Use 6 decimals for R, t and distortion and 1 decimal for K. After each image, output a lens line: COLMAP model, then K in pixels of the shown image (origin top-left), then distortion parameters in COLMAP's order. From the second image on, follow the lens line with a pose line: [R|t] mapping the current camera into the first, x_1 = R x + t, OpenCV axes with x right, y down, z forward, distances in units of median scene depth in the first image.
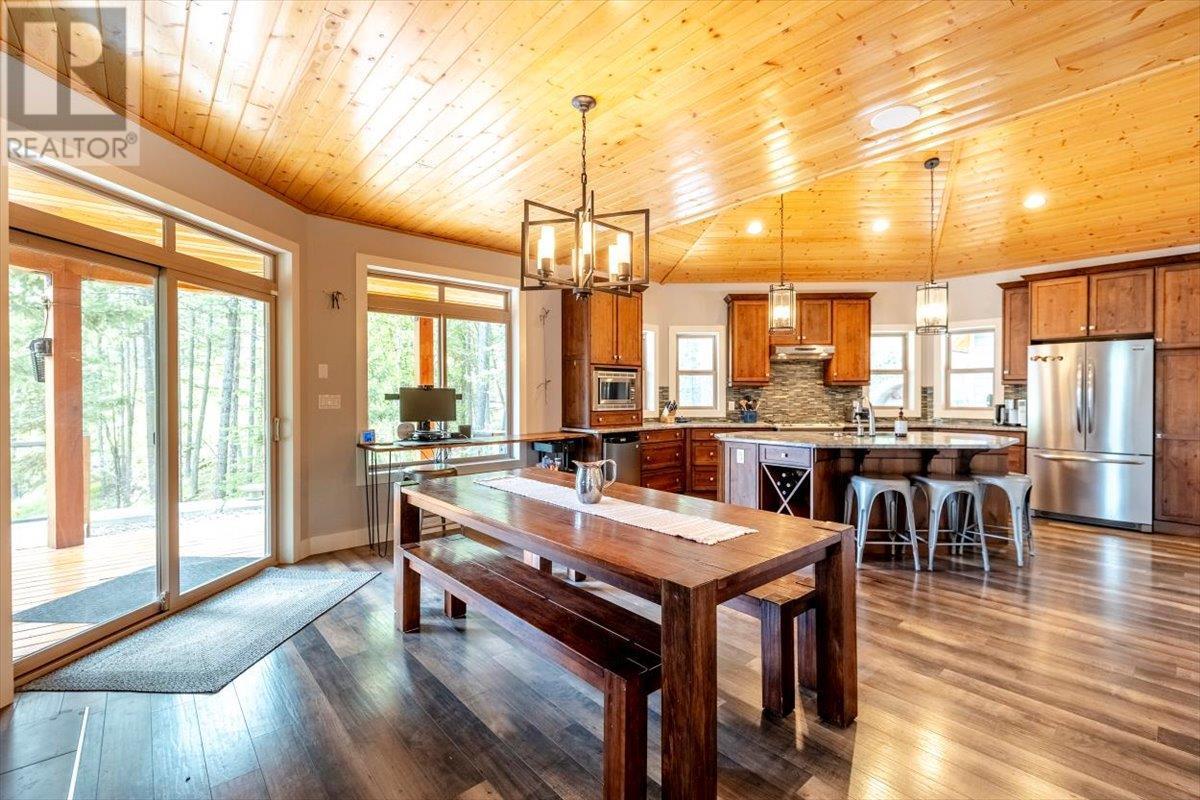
lens RADIAL K [[528.7, 0, 618.2], [0, 528.7, 395.0], [0, 0, 1]] dist [0.000345, -0.000100]
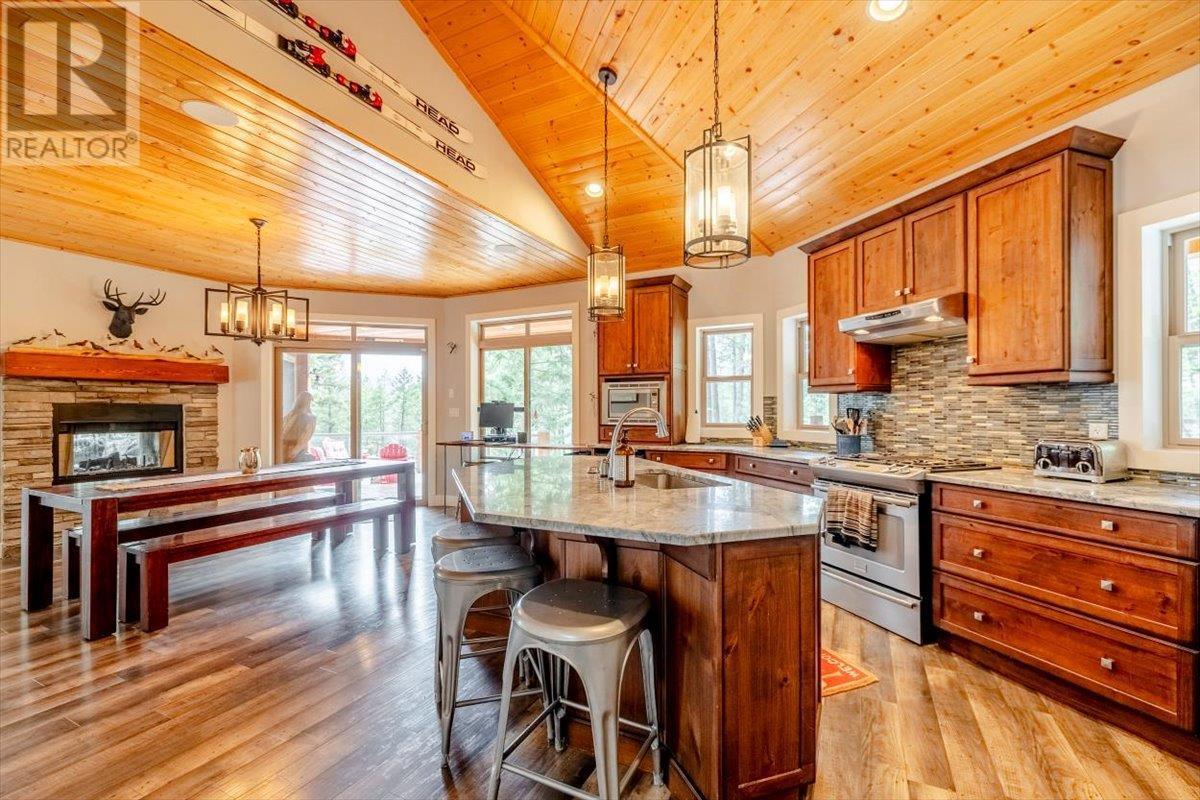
lens RADIAL K [[511.3, 0, 598.0], [0, 511.3, 409.1], [0, 0, 1]] dist [-0.000048, 0.000241]
pose [[0.361856, -0.000562, -0.932234, 0.906112], [-0.002144, 0.999997, -0.001435, 0.003859], [0.932232, 0.002518, 0.361853, 0.731606]]
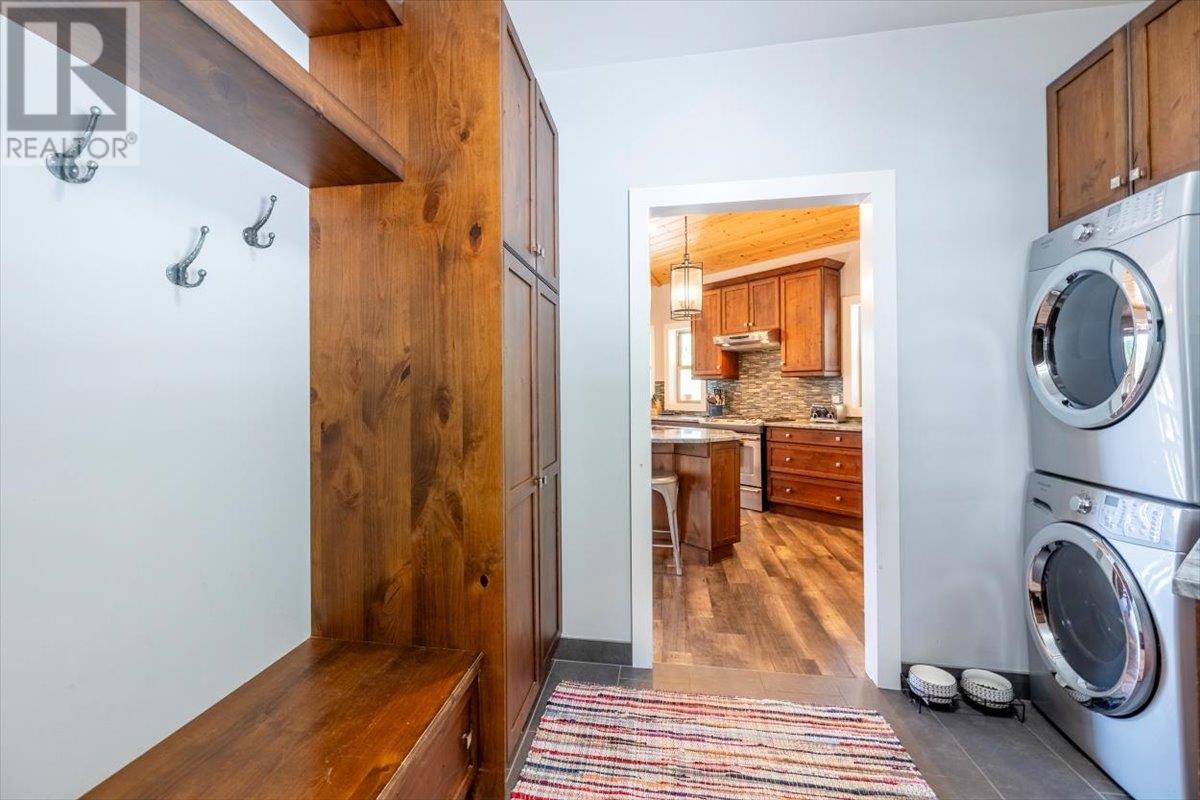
lens RADIAL K [[516.5, 0, 573.8], [0, 516.5, 386.5], [0, 0, 1]] dist [0.000094, -0.000003]
pose [[0.615820, -0.009216, -0.787833, 1.118313], [0.001043, 0.999940, -0.010881, 0.007958], [0.787886, 0.005879, 0.615792, 0.298518]]
